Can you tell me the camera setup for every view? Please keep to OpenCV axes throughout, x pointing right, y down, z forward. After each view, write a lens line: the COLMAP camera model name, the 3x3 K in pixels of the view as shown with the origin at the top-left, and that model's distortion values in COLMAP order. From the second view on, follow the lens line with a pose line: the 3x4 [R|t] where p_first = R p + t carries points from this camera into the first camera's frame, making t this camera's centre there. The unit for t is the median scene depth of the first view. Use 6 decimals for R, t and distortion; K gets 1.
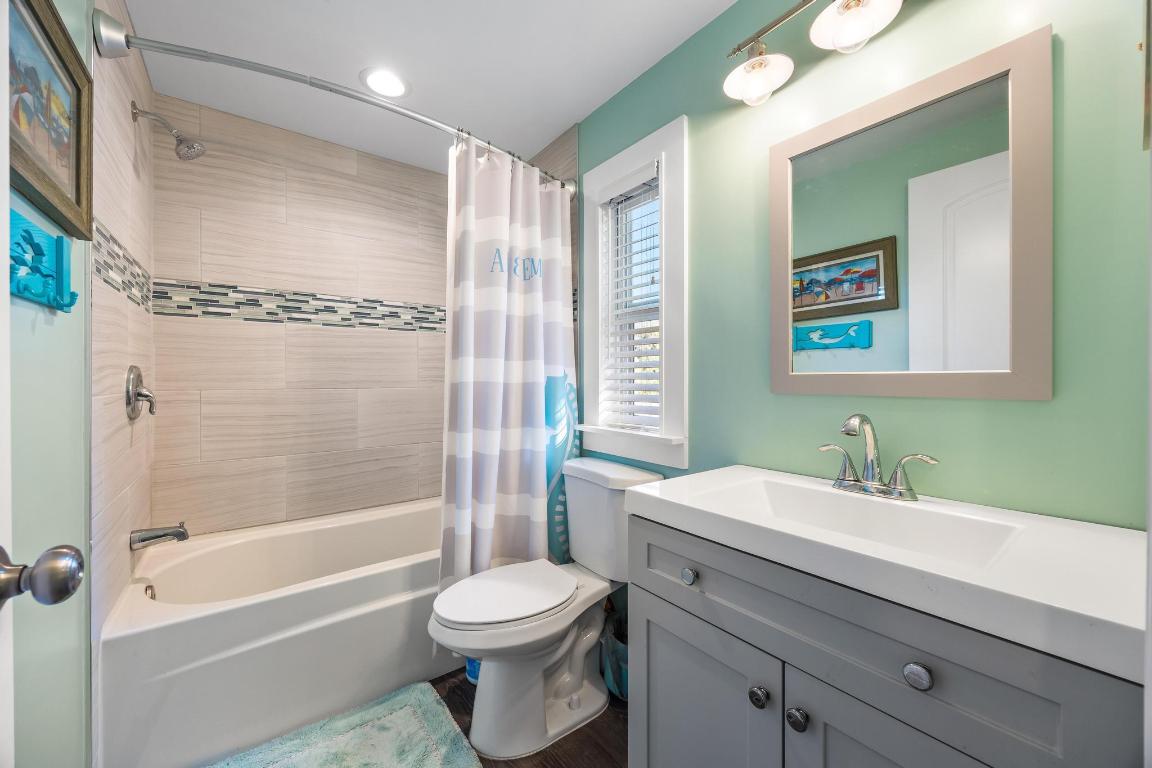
lens RADIAL K [[438.7, 0, 577.5], [0, 438.7, 390.0], [0, 0, 1]] dist [0.000034, -0.000089]
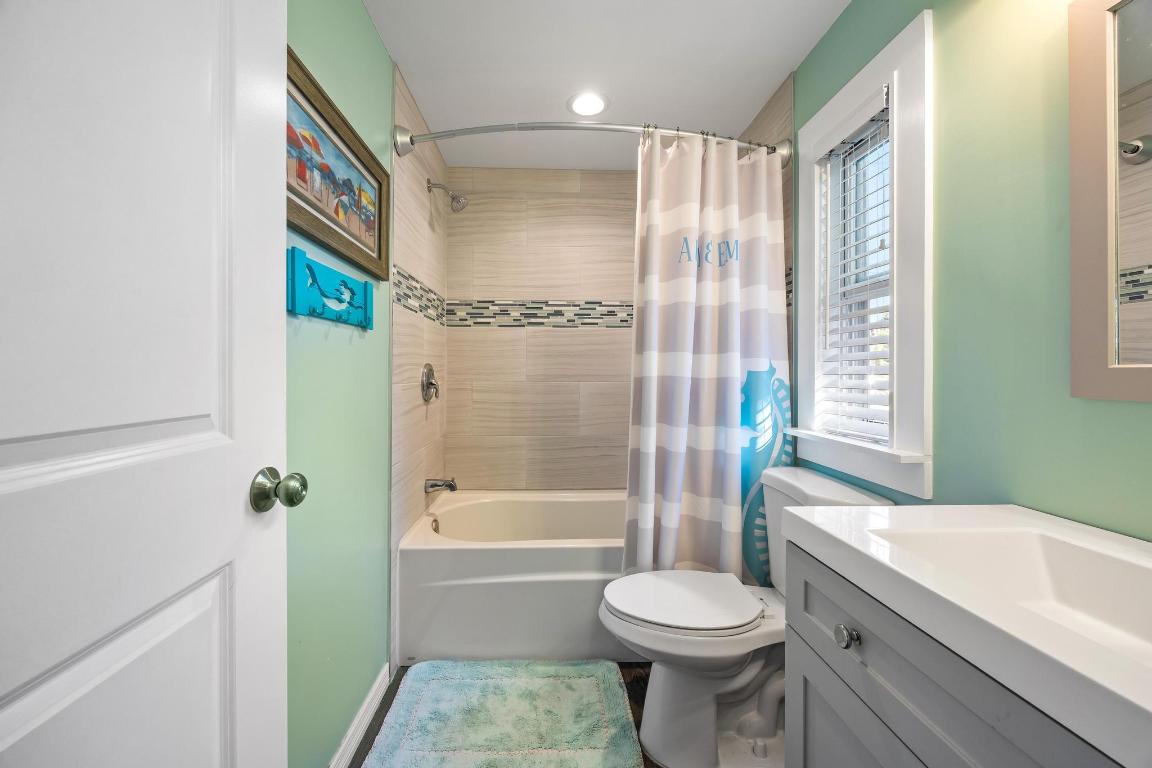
lens RADIAL K [[450.6, 0, 576.0], [0, 450.6, 384.0], [0, 0, 1]] dist [0.000282, -0.000007]
pose [[0.821150, 0.016315, -0.570480, 0.186942], [-0.017474, 0.999841, 0.003442, -0.001739], [0.570445, 0.007142, 0.821305, 0.058397]]
